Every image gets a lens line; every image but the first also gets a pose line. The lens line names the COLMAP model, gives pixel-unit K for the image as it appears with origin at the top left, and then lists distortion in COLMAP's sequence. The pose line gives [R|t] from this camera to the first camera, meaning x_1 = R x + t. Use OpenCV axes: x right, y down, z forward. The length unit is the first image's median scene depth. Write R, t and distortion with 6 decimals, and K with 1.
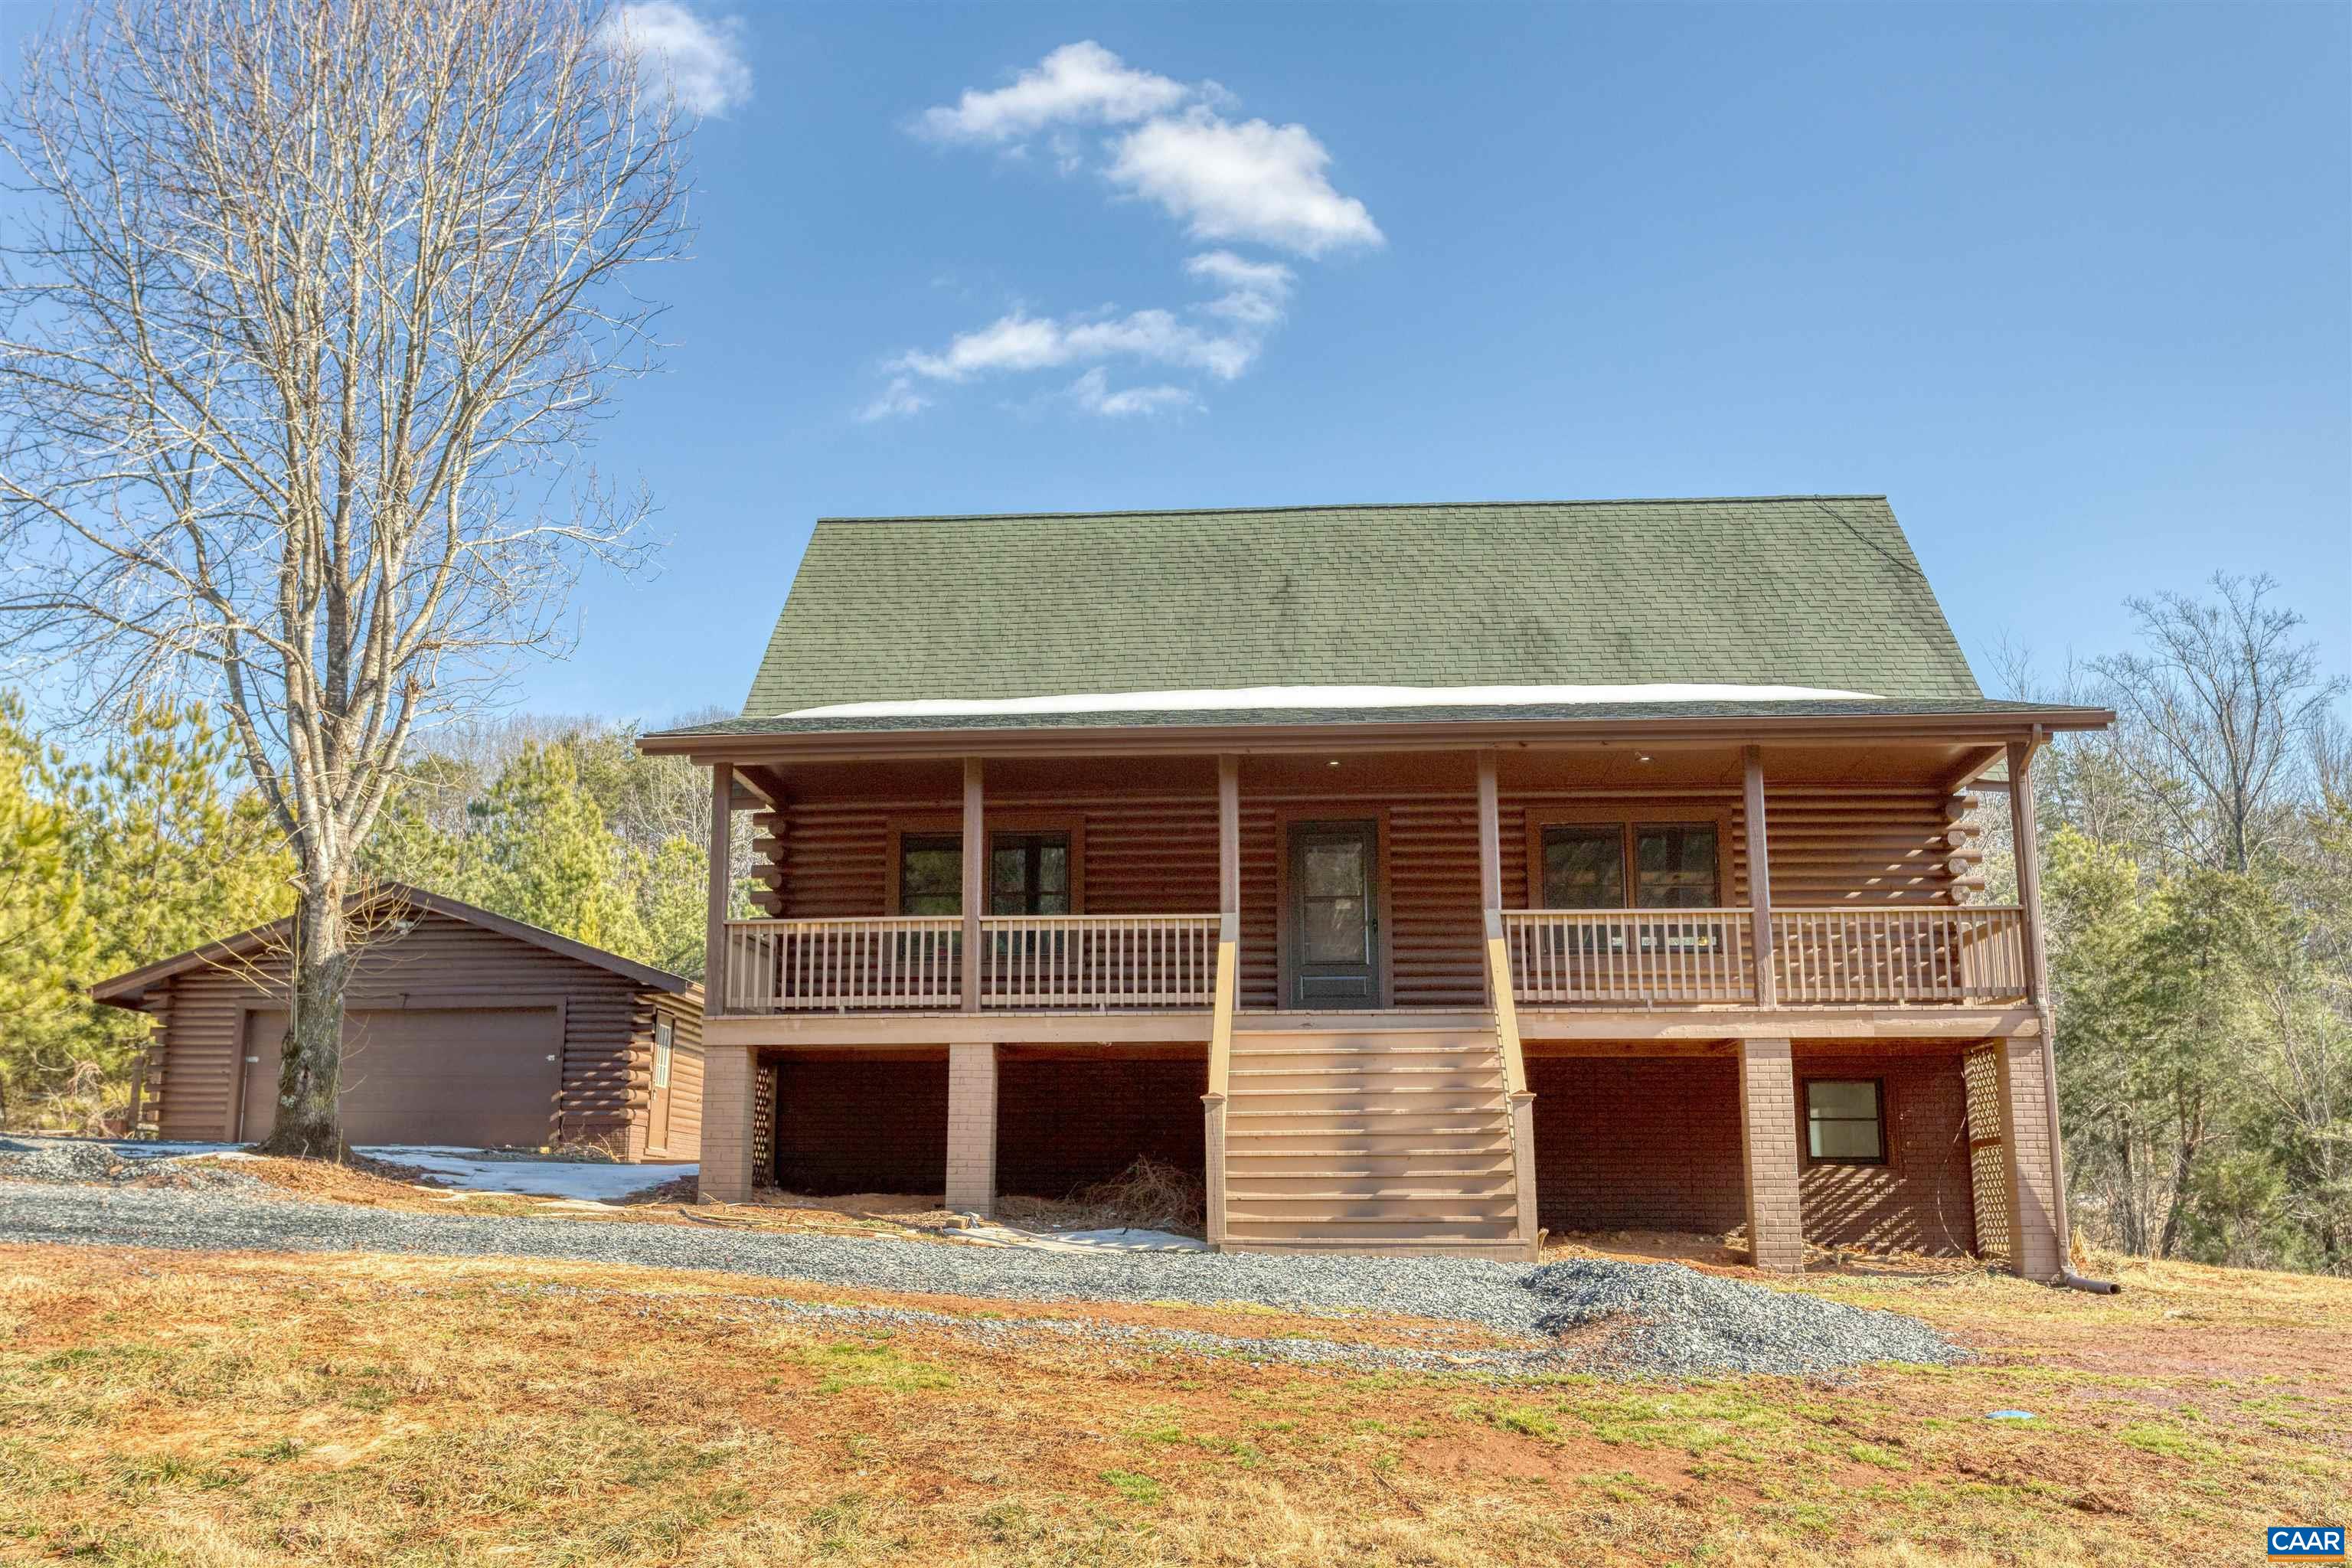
lens RADIAL K [[2180.9, 0, 1176.0], [0, 2180.9, 784.0], [0, 0, 1]] dist [0.000279, 0.003789]
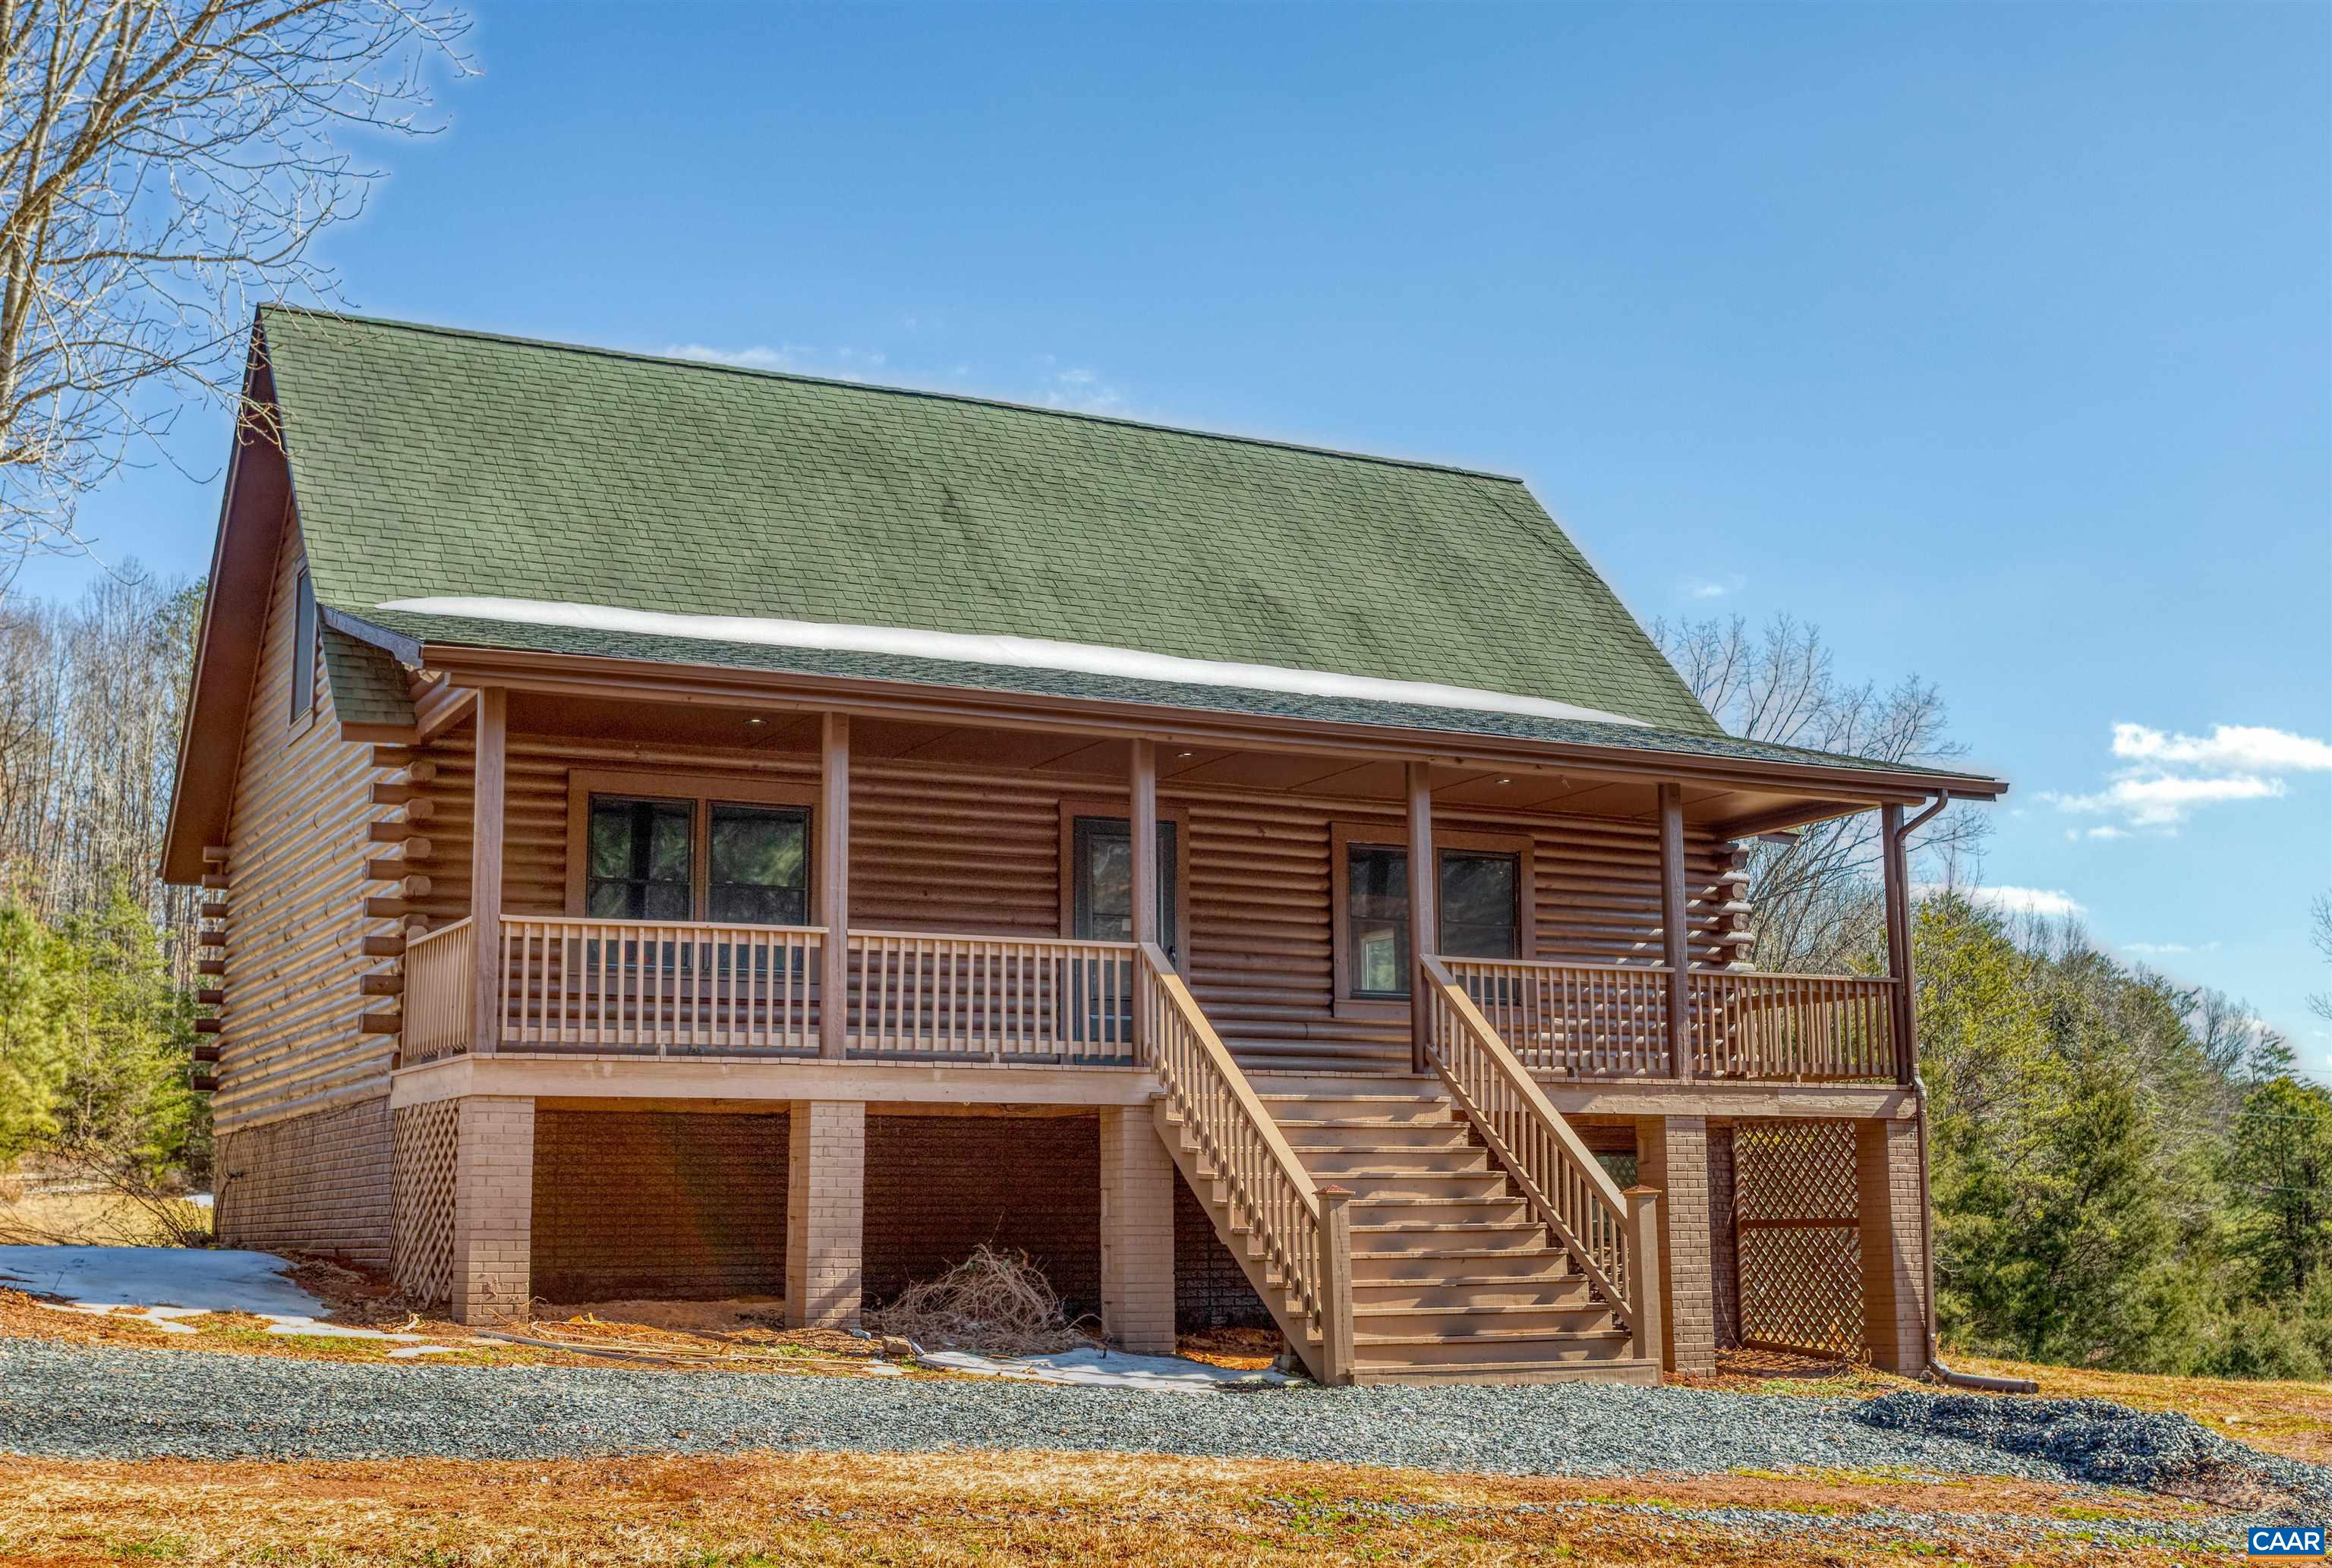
lens RADIAL K [[2761.1, 0, 1161.6], [0, 2761.1, 738.5], [0, 0, 1]] dist [0.000600, -0.068035]
pose [[0.855412, 0.086396, 0.510693, -0.487200], [-0.096397, 0.995319, -0.006917, -0.007788], [-0.508900, -0.043312, 0.859736, 0.141540]]
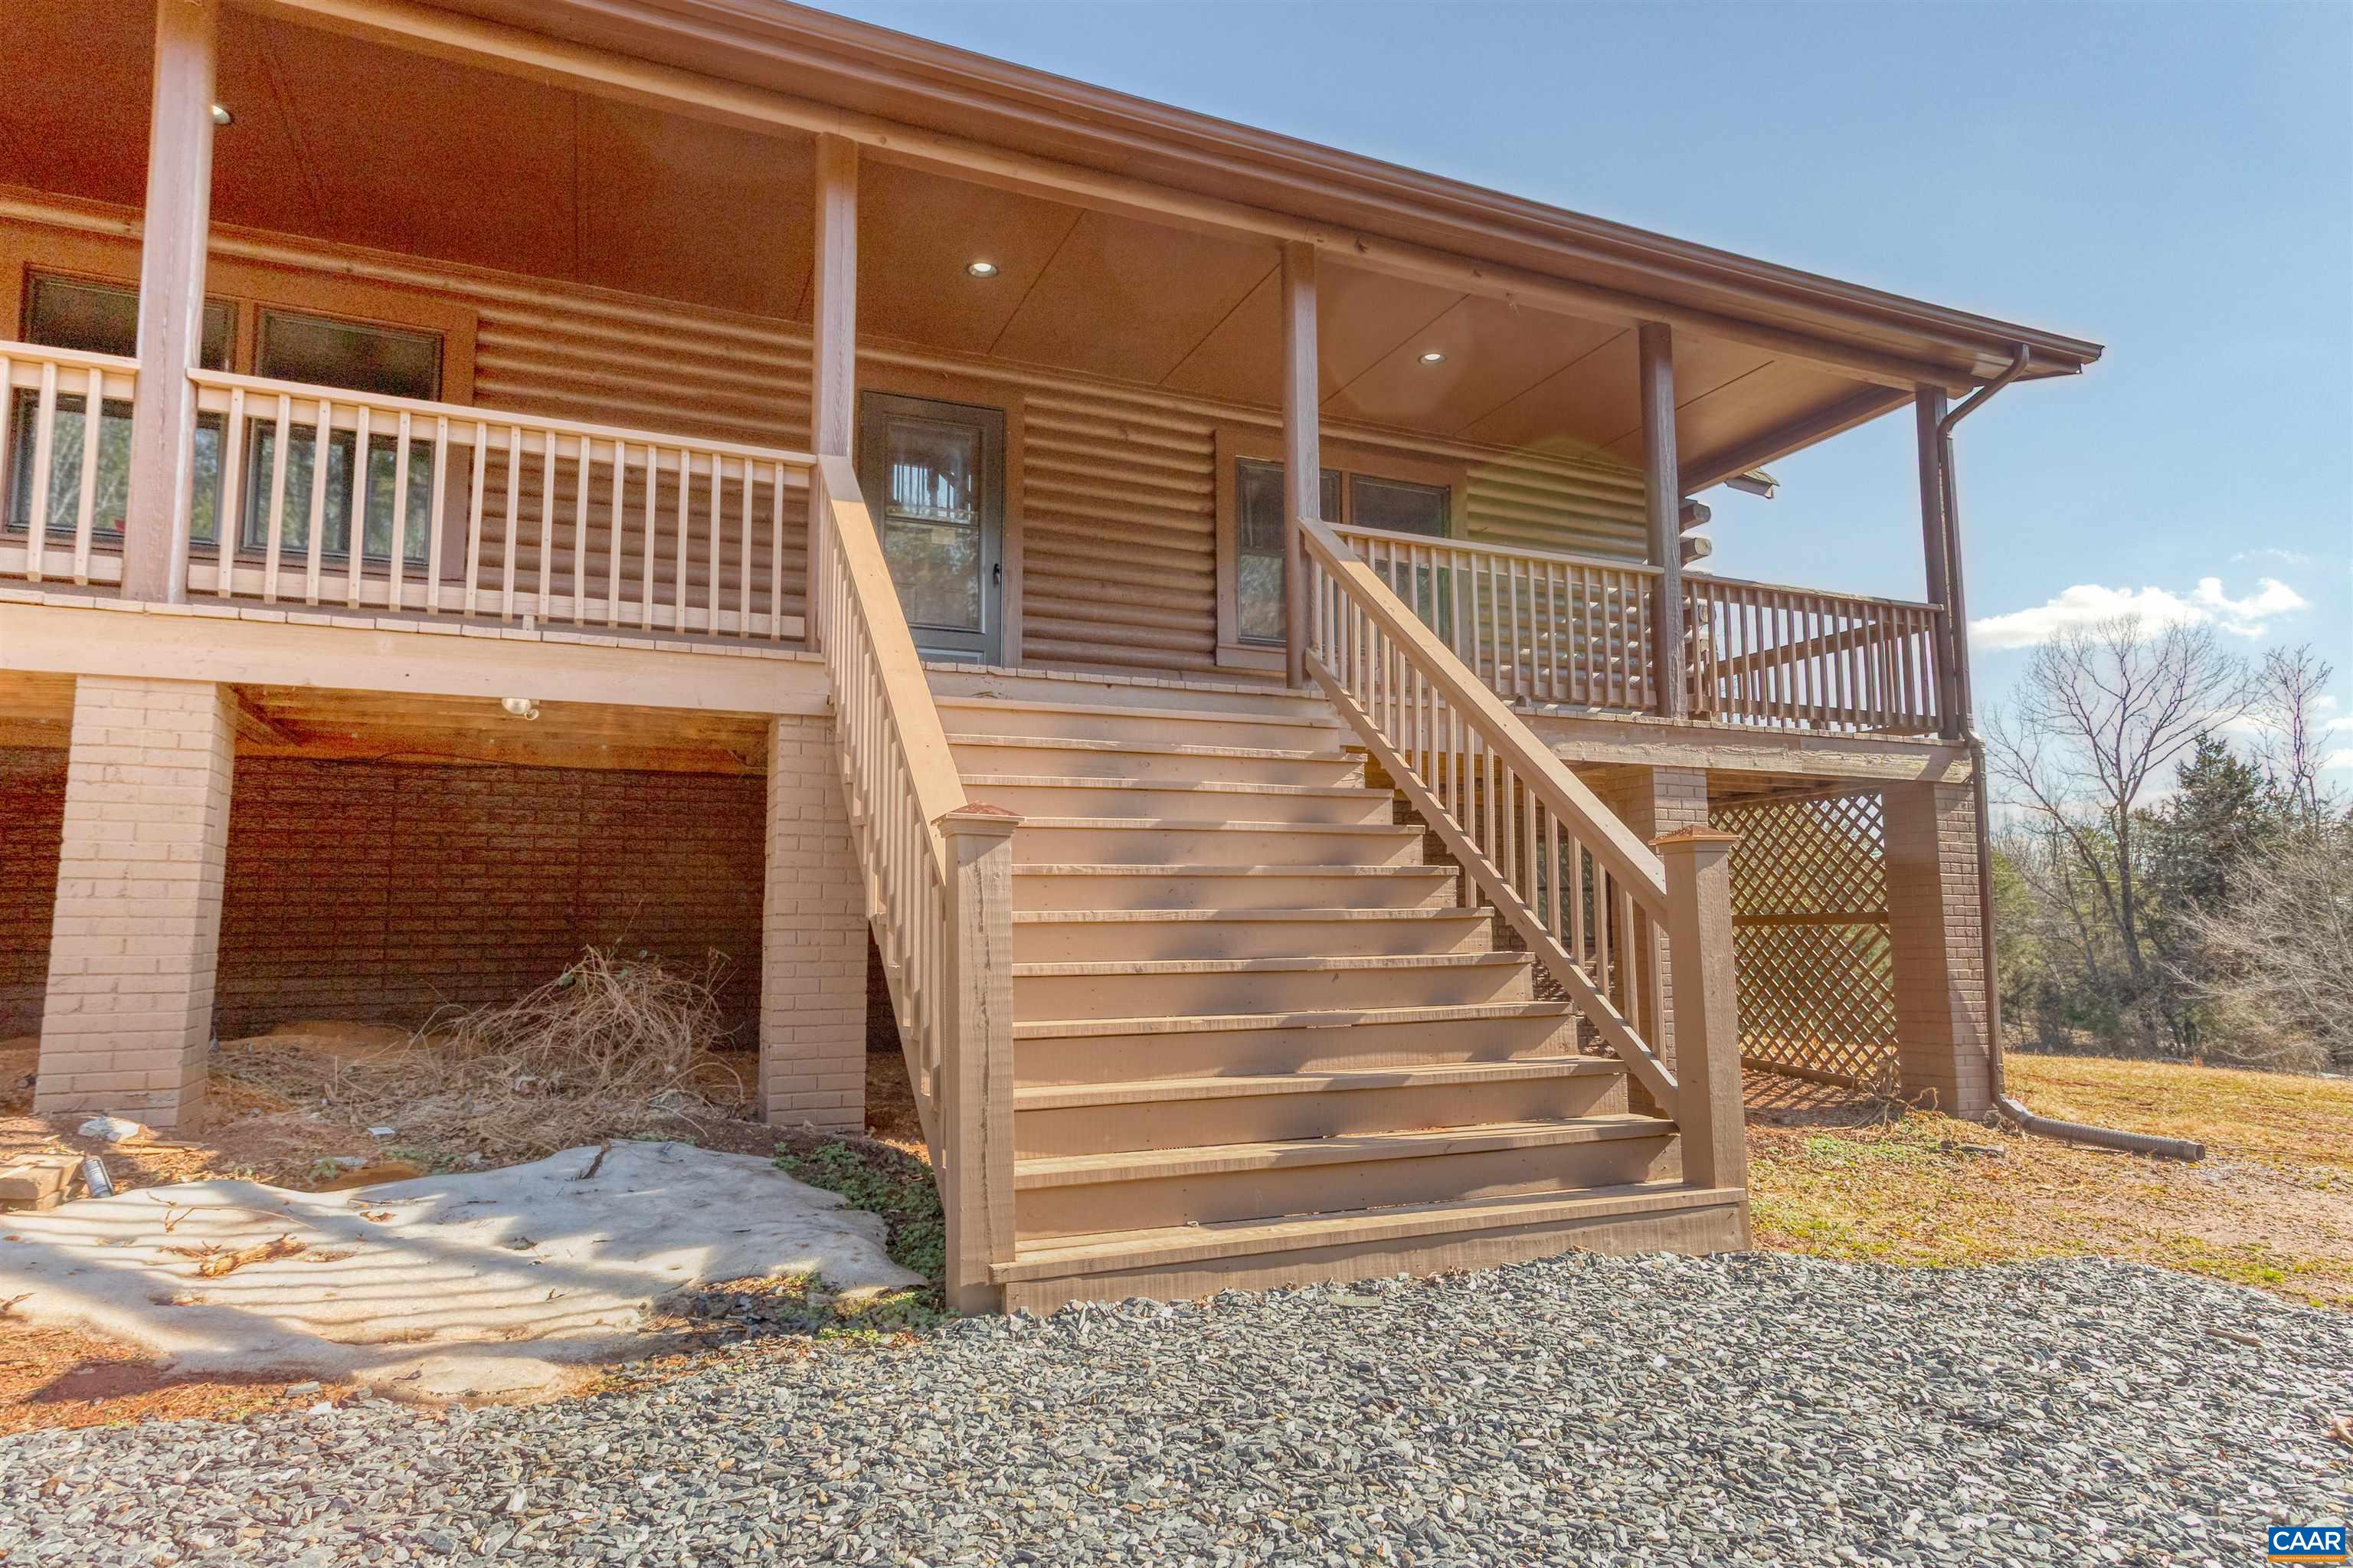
lens RADIAL K [[1356.9, 0, 1192.7], [0, 1356.9, 790.6], [0, 0, 1]] dist [0.025231, 0.000448]
pose [[0.885987, 0.043916, 0.461626, -0.040668], [-0.084803, 0.994062, 0.068190, 0.105383], [-0.455890, -0.099563, 0.884450, 0.689223]]
